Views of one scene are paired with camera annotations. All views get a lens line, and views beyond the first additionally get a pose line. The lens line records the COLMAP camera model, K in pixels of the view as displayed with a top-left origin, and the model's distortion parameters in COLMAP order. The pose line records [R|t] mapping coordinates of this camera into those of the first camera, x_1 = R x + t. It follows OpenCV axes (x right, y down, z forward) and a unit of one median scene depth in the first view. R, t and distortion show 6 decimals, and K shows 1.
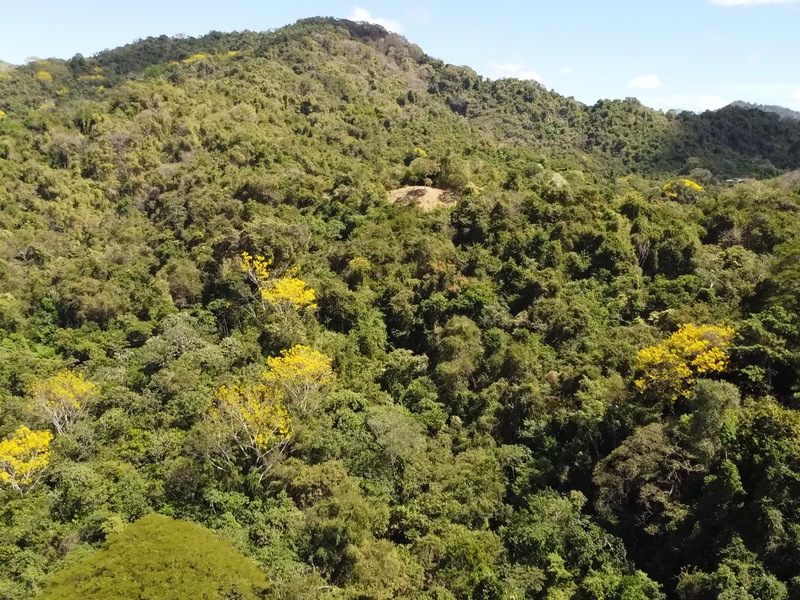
lens RADIAL K [[779.5, 0, 397.2], [0, 779.5, 288.1], [0, 0, 1]] dist [-0.014331, -0.018833]
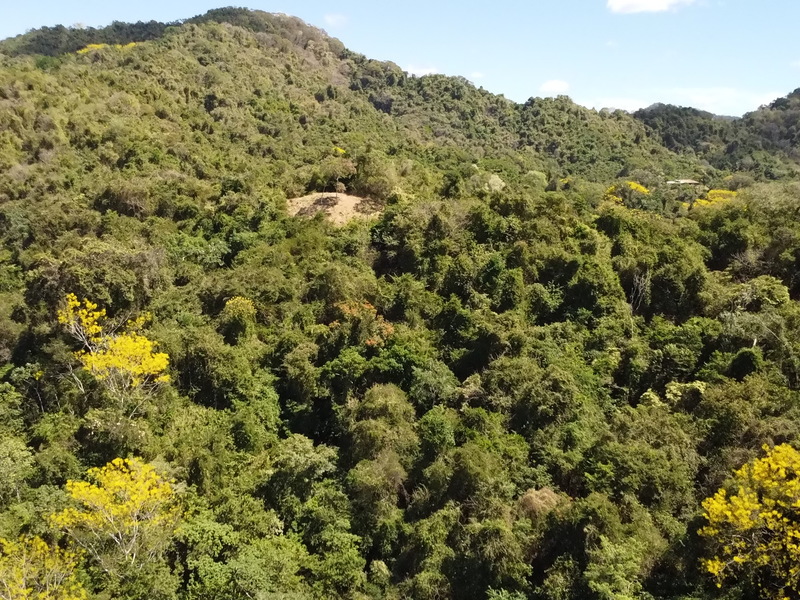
lens RADIAL K [[779.5, 0, 397.2], [0, 779.5, 288.1], [0, 0, 1]] dist [-0.014331, -0.018833]
pose [[0.995607, -0.015228, 0.092381, 0.019573], [0.015434, 0.999880, -0.001517, -0.031012], [-0.092347, 0.002936, 0.995723, 0.205799]]
